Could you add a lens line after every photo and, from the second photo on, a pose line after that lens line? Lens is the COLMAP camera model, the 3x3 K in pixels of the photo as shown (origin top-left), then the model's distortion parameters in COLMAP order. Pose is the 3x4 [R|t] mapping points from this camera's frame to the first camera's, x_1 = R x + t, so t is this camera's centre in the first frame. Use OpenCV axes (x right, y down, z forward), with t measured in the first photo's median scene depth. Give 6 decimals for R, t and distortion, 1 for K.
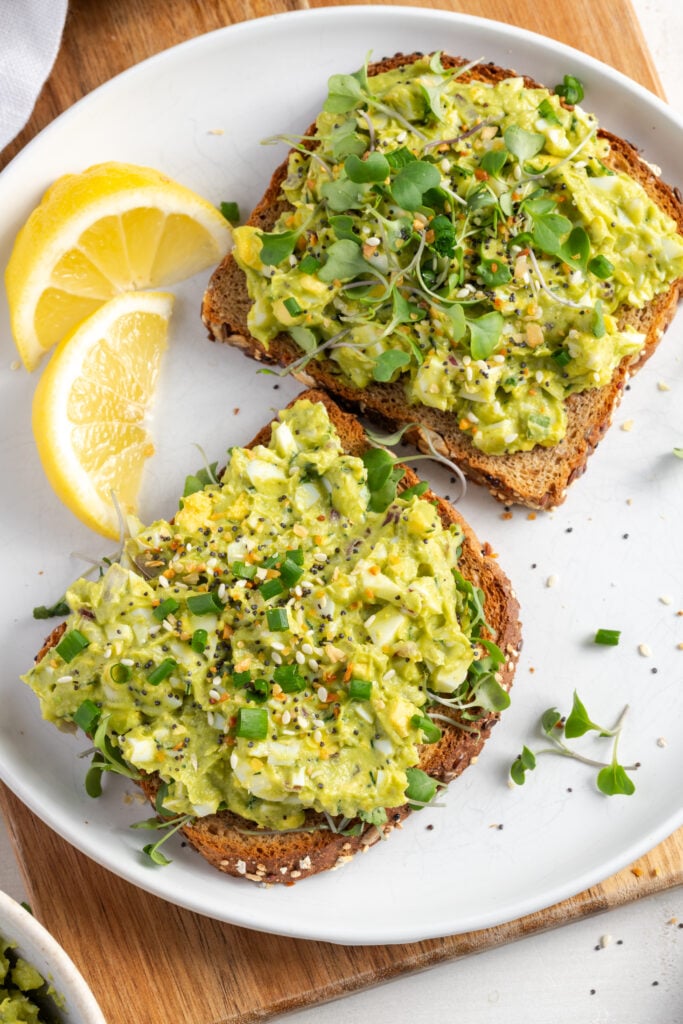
lens RADIAL K [[3366.3, 0, 346.2], [0, 3366.3, 578.9], [0, 0, 1]] dist [0.020124, 0.000000]
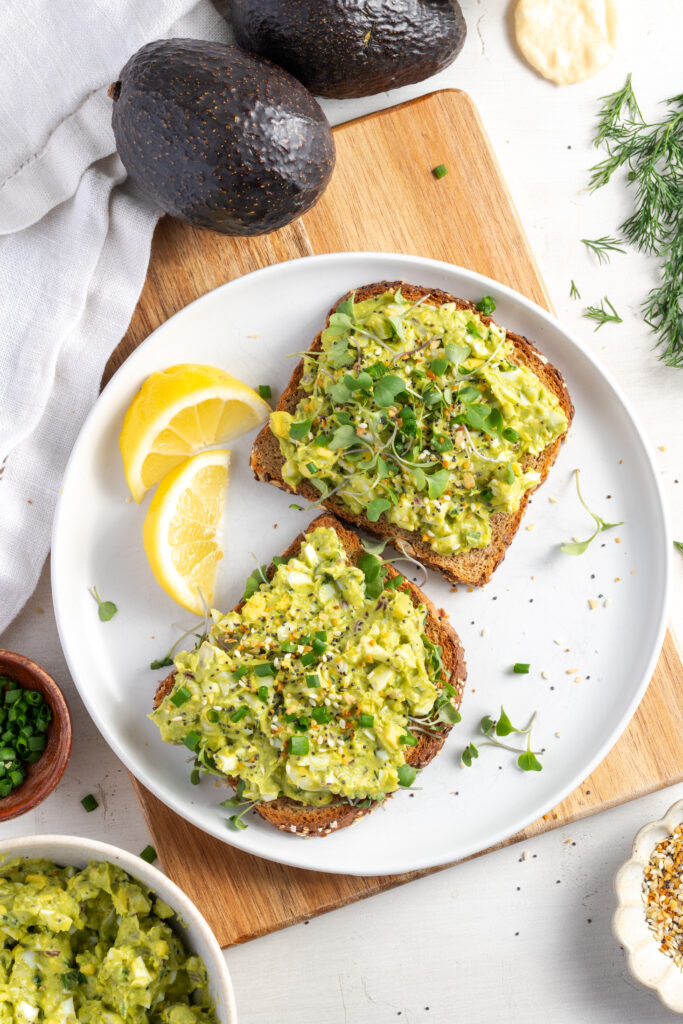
lens RADIAL K [[3357.6, 0, 335.3], [0, 3357.6, 463.6], [0, 0, 1]] dist [0.008755, 0.000000]
pose [[0.998906, -0.038289, 0.026836, -0.046664], [0.034947, 0.992689, 0.115530, -0.261245], [-0.031063, -0.114466, 0.992941, -0.529891]]
